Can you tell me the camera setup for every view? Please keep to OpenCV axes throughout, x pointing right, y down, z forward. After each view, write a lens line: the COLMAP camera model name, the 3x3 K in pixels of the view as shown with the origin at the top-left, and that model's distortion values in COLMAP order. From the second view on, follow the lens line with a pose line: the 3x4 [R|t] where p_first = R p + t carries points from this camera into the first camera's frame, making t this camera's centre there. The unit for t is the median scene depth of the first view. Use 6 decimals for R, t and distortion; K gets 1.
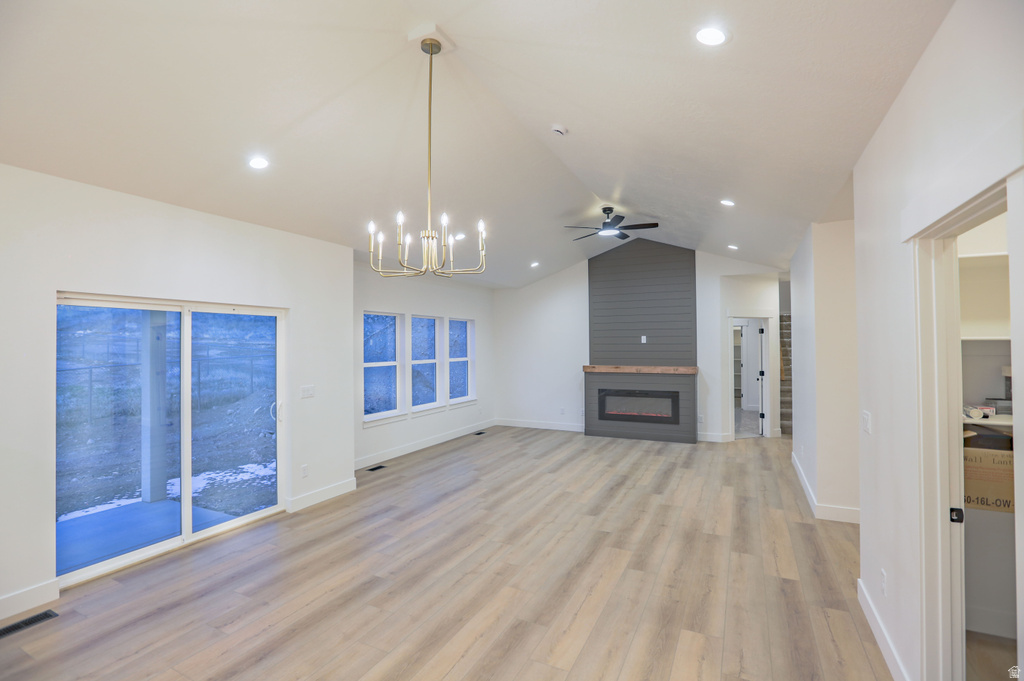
lens RADIAL K [[469.5, 0, 508.9], [0, 469.5, 338.7], [0, 0, 1]] dist [-0.038249, 0.009833]
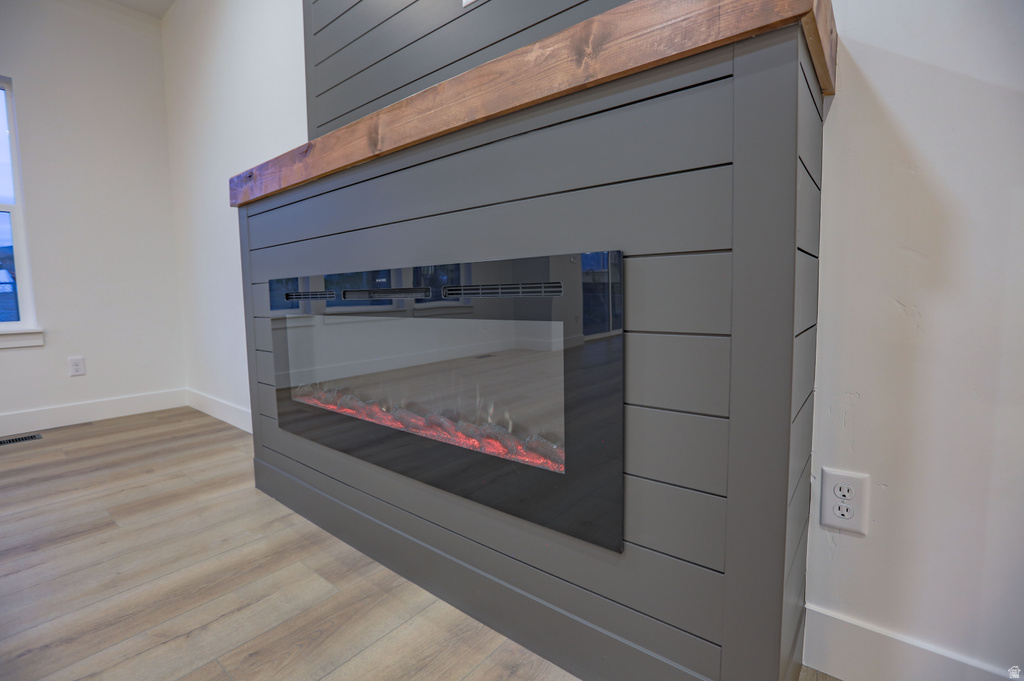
lens RADIAL K [[469.5, 0, 510.3], [0, 469.5, 339.3], [0, 0, 1]] dist [-0.038249, 0.009833]
pose [[0.977020, 0.010094, -0.212908, 0.359521], [0.014413, 0.993463, 0.113239, 0.120631], [0.212659, -0.113705, 0.970488, 0.887779]]
